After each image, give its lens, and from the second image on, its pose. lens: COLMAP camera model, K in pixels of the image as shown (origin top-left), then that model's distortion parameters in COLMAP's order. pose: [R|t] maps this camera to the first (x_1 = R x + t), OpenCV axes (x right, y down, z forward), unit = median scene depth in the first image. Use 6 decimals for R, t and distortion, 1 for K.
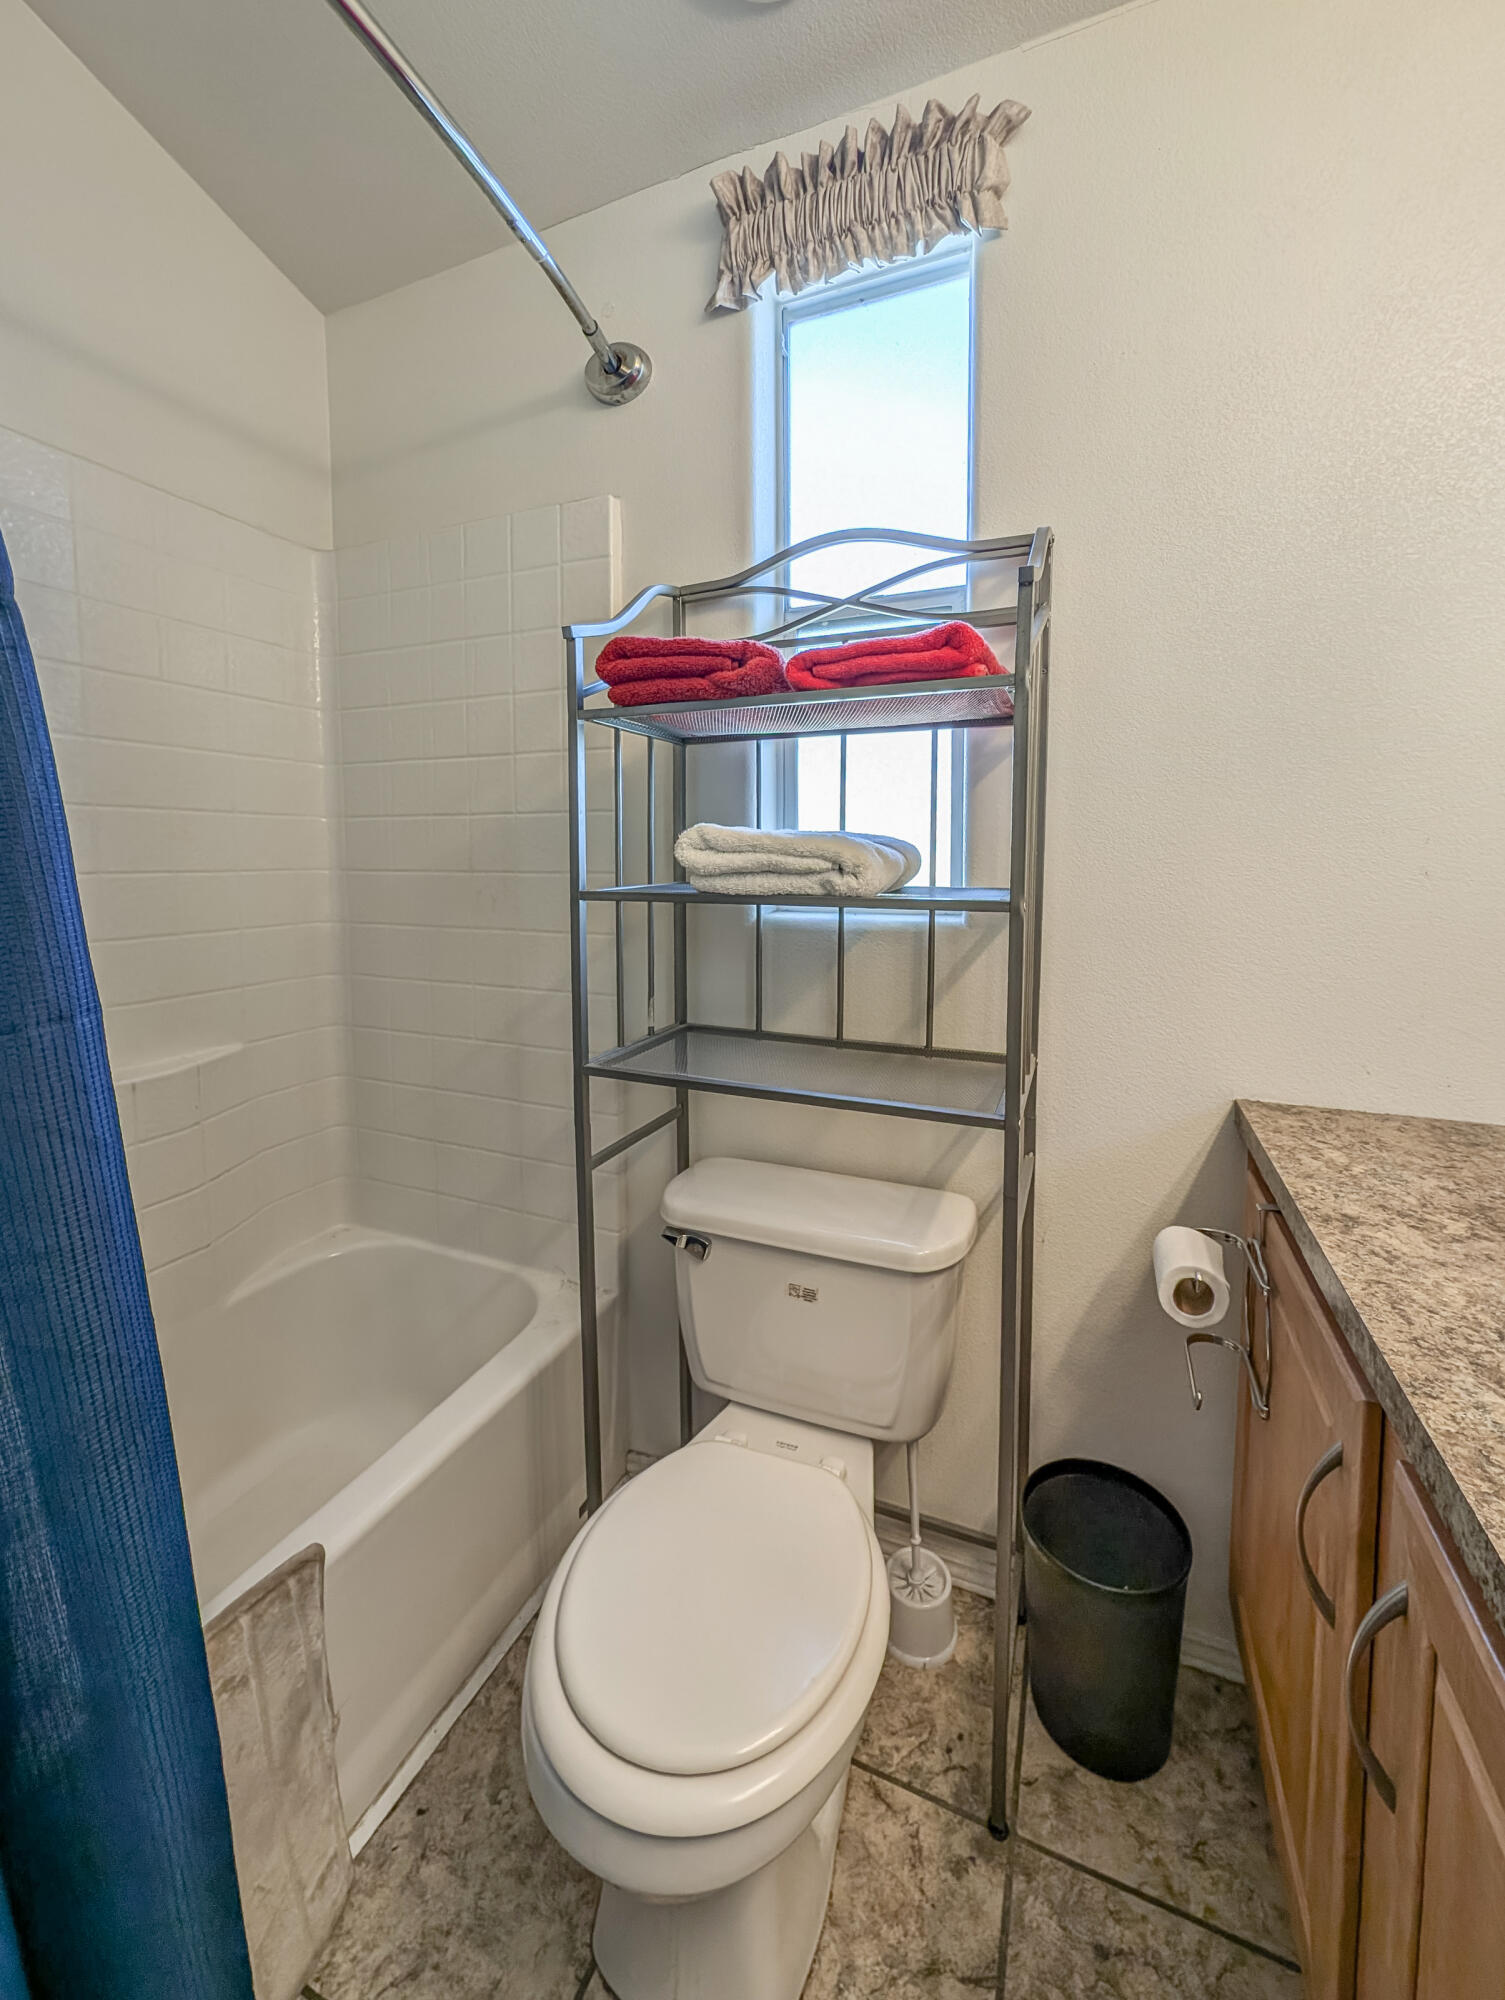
lens RADIAL K [[786.9, 0, 752.3], [0, 786.9, 947.9], [0, 0, 1]] dist [-0.018753, 0.000464]
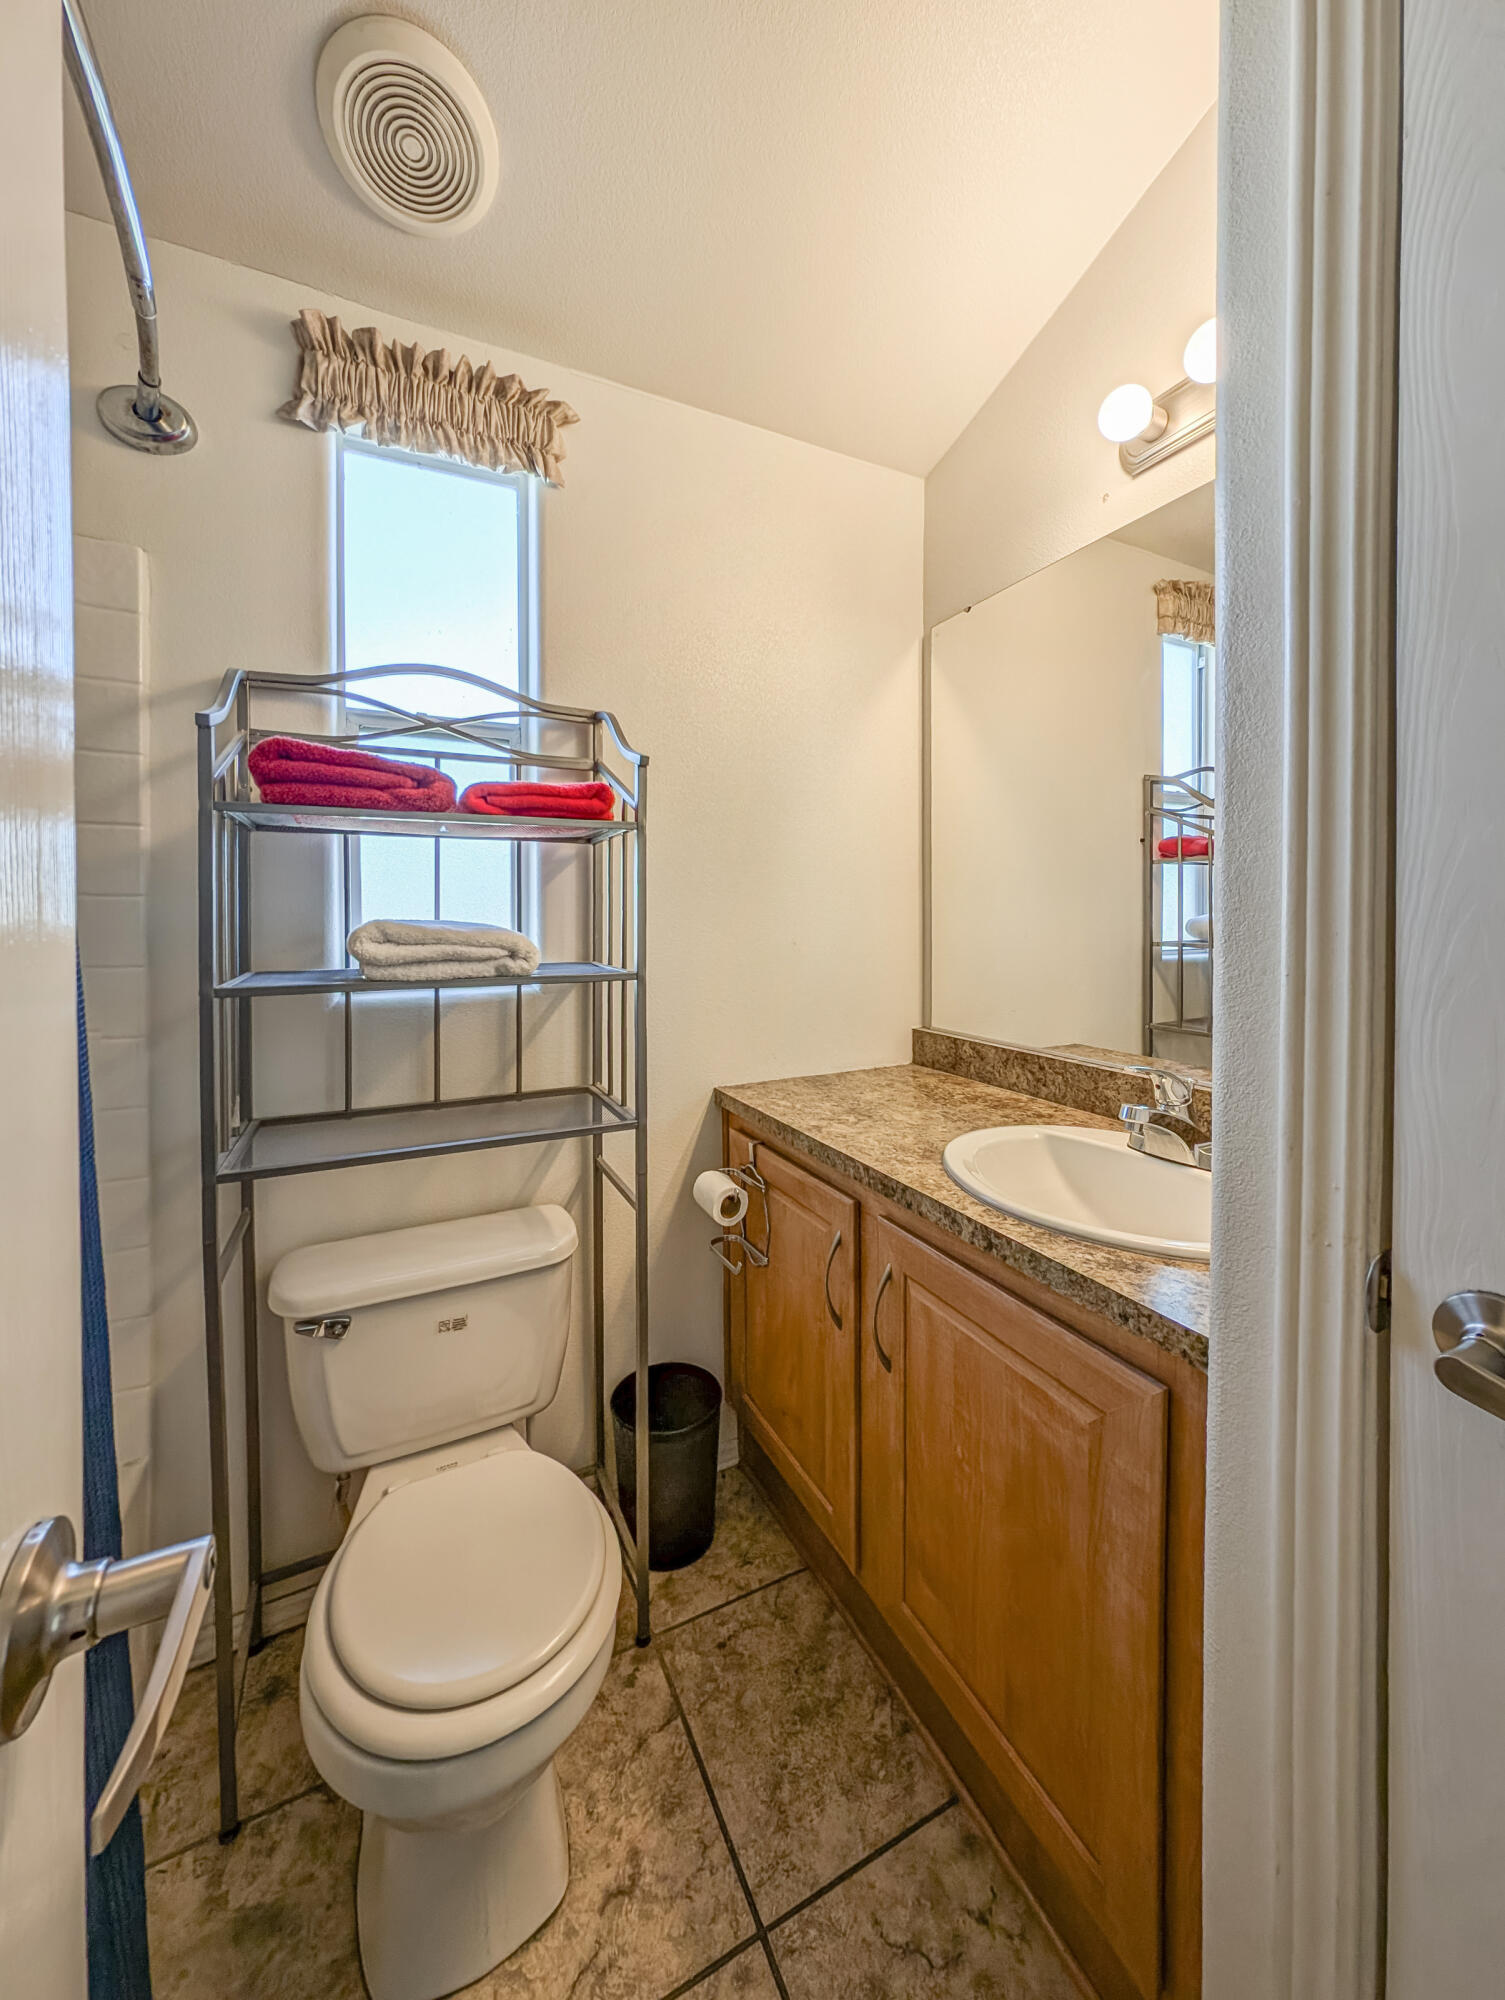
lens RADIAL K [[770.7, 0, 752.5], [0, 770.7, 1000.0], [0, 0, 1]] dist [-0.017354, 0.000019]
pose [[0.644536, -0.088727, 0.759408, -0.507080], [0.095784, 0.994789, 0.034933, -0.029585], [-0.758550, 0.050223, 0.649676, -0.086671]]
